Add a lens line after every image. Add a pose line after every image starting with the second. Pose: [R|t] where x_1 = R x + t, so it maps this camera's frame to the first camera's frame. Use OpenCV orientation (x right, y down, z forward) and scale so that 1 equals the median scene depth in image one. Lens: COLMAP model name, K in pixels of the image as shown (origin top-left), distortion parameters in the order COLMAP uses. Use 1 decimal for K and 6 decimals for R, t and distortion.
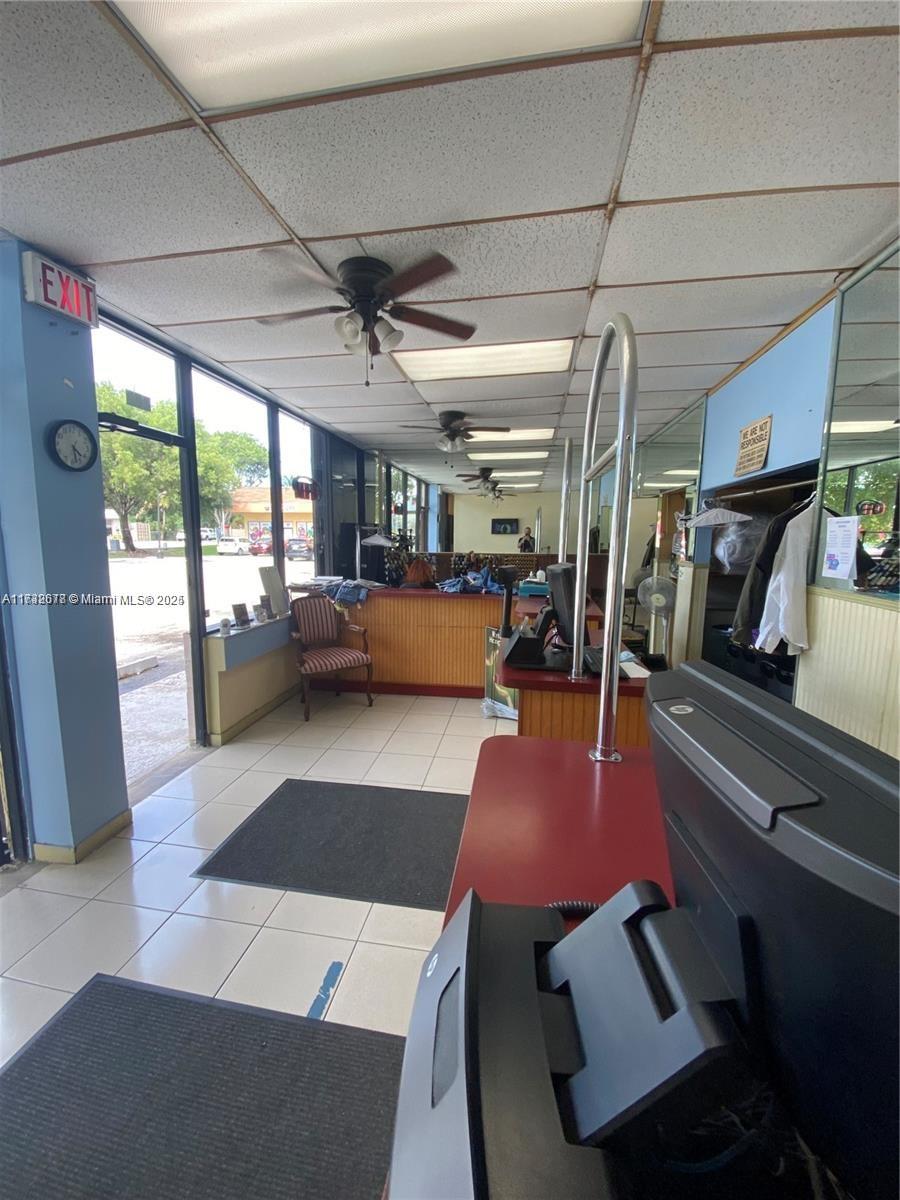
lens RADIAL K [[479.7, 0, 439.5], [0, 479.7, 603.1], [0, 0, 1]] dist [0.026092, -0.022990]
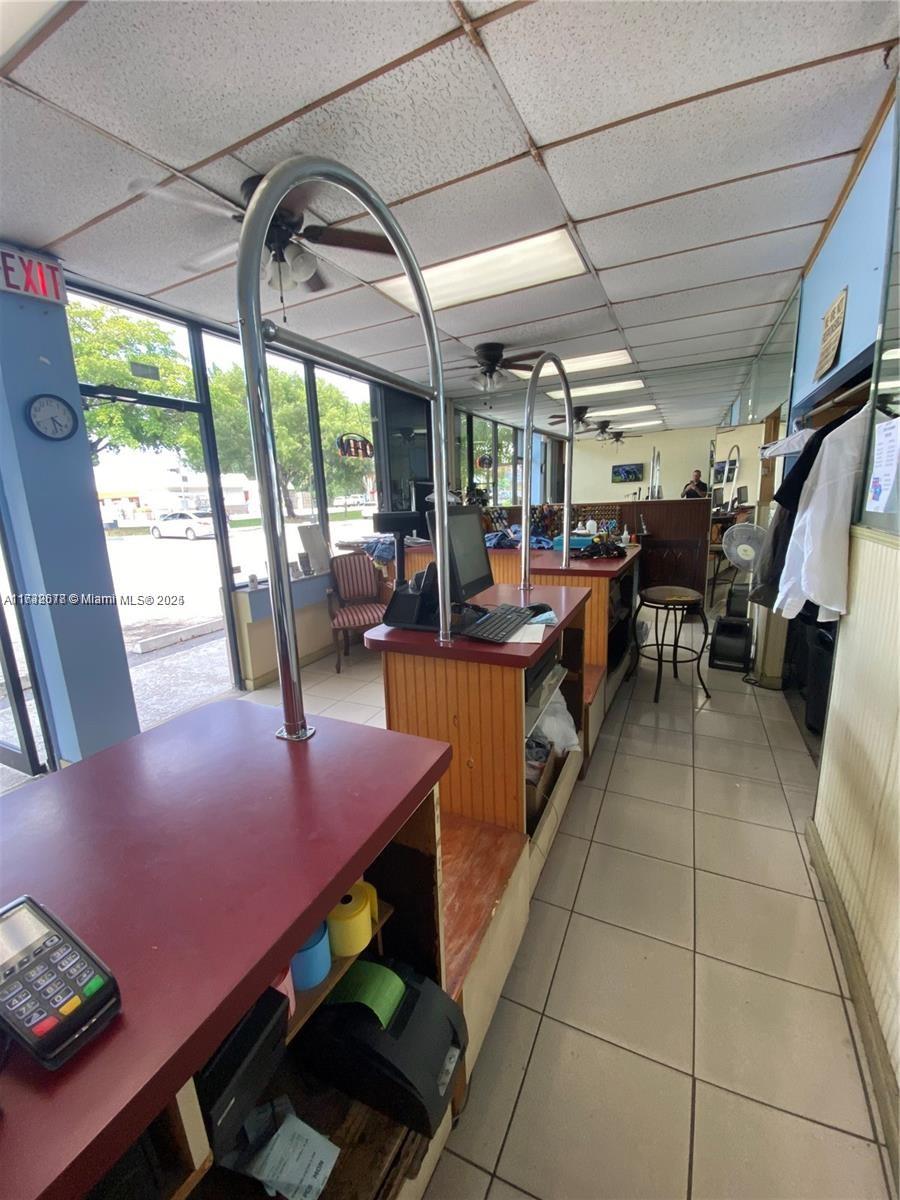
lens RADIAL K [[479.7, 0, 439.5], [0, 479.7, 603.1], [0, 0, 1]] dist [0.026092, -0.022990]
pose [[0.958089, 0.017176, -0.285956, 0.288046], [0.006981, 0.996505, 0.083245, 0.010585], [0.286386, -0.081753, 0.954620, 0.103457]]
